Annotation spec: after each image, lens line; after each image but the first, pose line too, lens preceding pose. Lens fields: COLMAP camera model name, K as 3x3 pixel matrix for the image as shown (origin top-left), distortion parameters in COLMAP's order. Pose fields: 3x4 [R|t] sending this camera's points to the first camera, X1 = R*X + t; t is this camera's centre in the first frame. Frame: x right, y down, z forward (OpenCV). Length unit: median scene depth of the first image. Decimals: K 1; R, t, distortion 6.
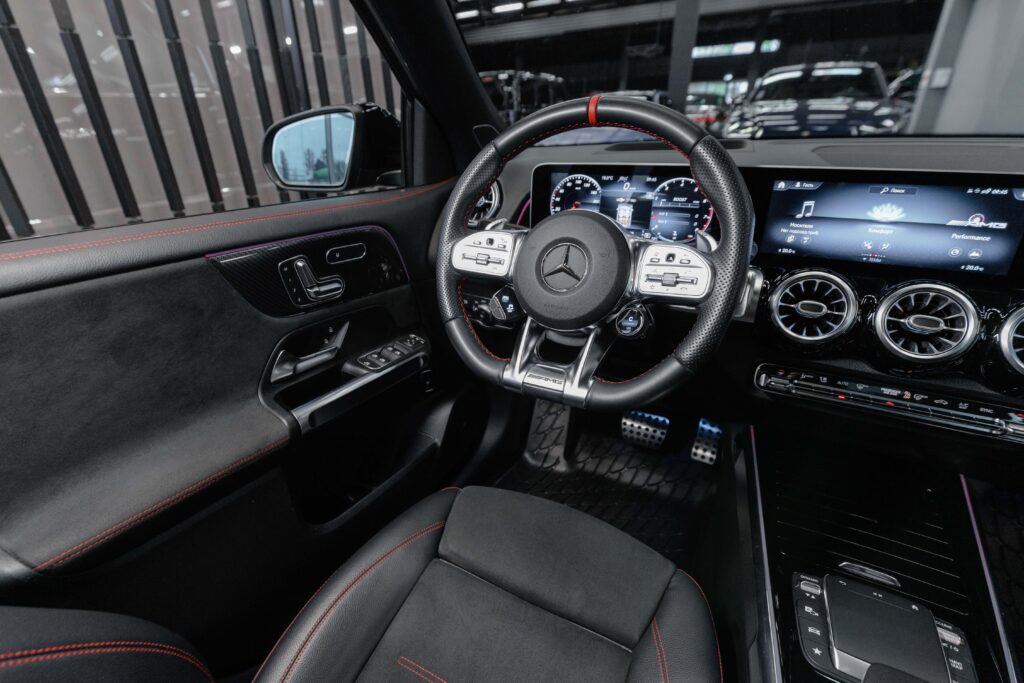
lens RADIAL K [[471.7, 0, 498.5], [0, 471.7, 342.6], [0, 0, 1]] dist [-0.002753, -0.000641]
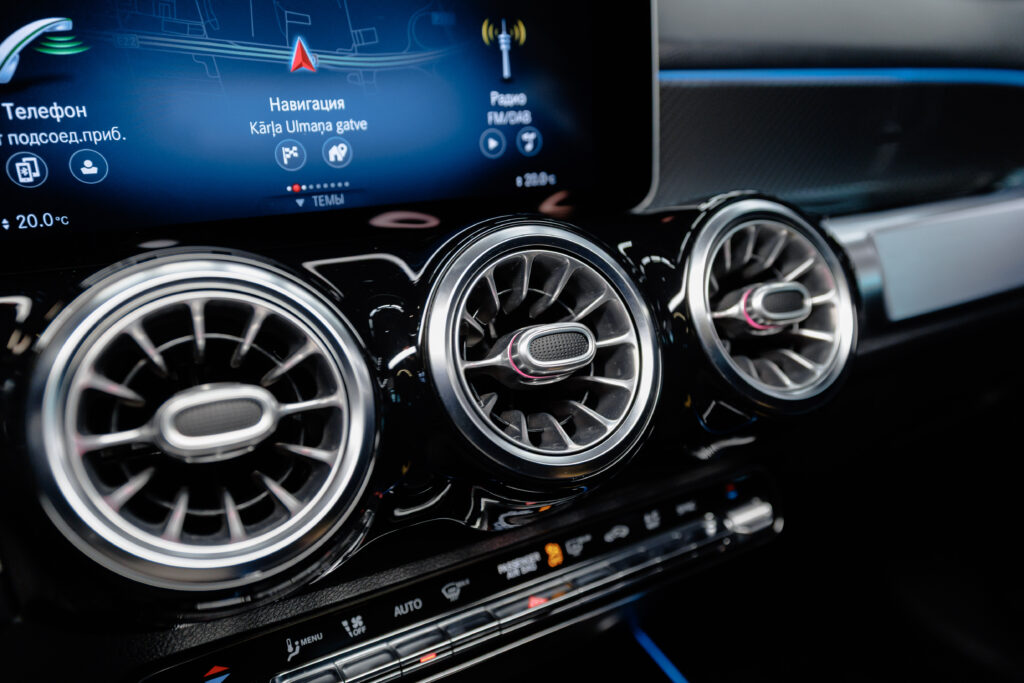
lens RADIAL K [[736.9, 0, 514.6], [0, 736.9, 364.3], [0, 0, 1]] dist [0.007252, 0.001561]
pose [[0.513224, -0.277215, 0.812252, 0.342270], [0.372602, 0.924527, 0.080104, -0.053886], [-0.773155, 0.261536, 0.577780, 0.508544]]
